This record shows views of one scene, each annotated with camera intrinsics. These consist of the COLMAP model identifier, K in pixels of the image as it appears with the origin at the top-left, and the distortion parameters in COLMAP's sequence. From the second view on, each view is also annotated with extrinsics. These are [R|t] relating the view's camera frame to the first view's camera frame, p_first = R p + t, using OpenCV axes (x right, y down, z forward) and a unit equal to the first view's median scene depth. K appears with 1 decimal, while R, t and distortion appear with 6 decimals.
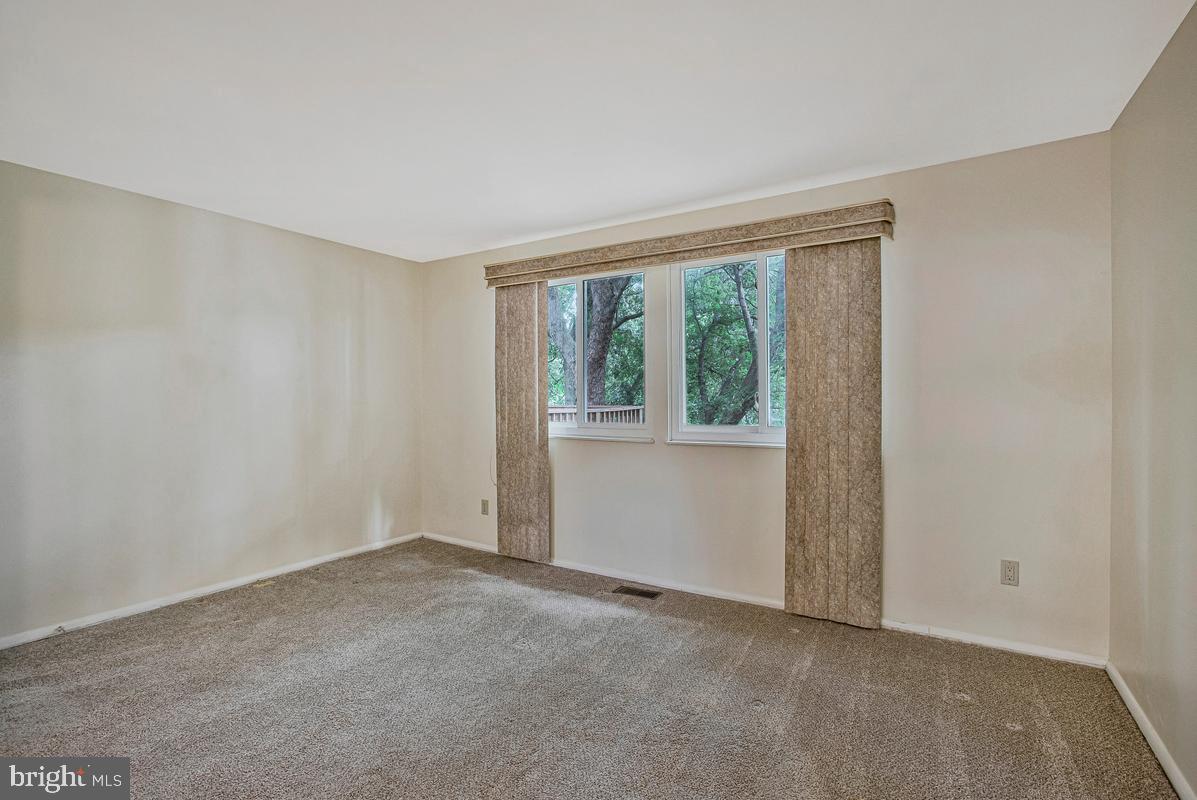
lens RADIAL K [[586.7, 0, 573.2], [0, 586.7, 395.4], [0, 0, 1]] dist [-0.037902, -0.000022]
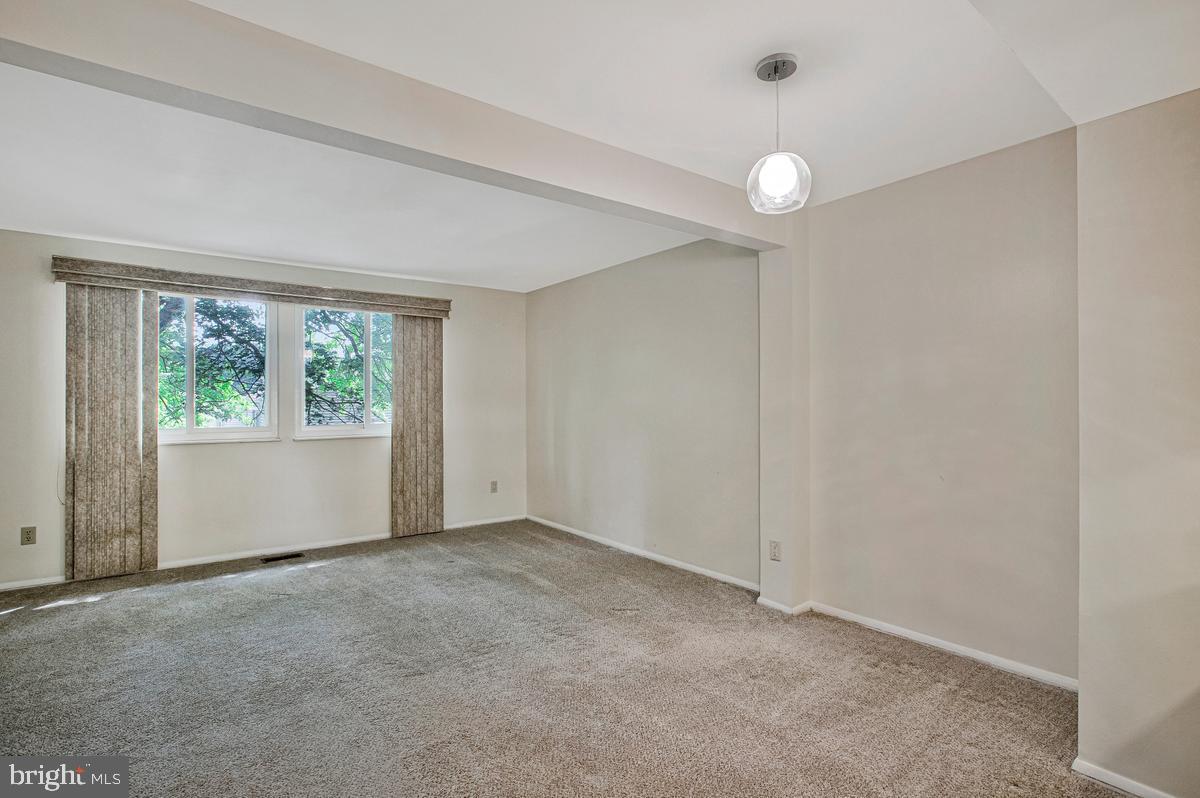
lens RADIAL K [[573.6, 0, 599.4], [0, 573.6, 412.8], [0, 0, 1]] dist [-0.001324, -0.000037]
pose [[0.342228, -0.011127, 0.939551, -0.800491], [0.003465, 0.999938, 0.010580, 0.009028], [-0.939610, -0.000365, 0.342246, -0.074621]]
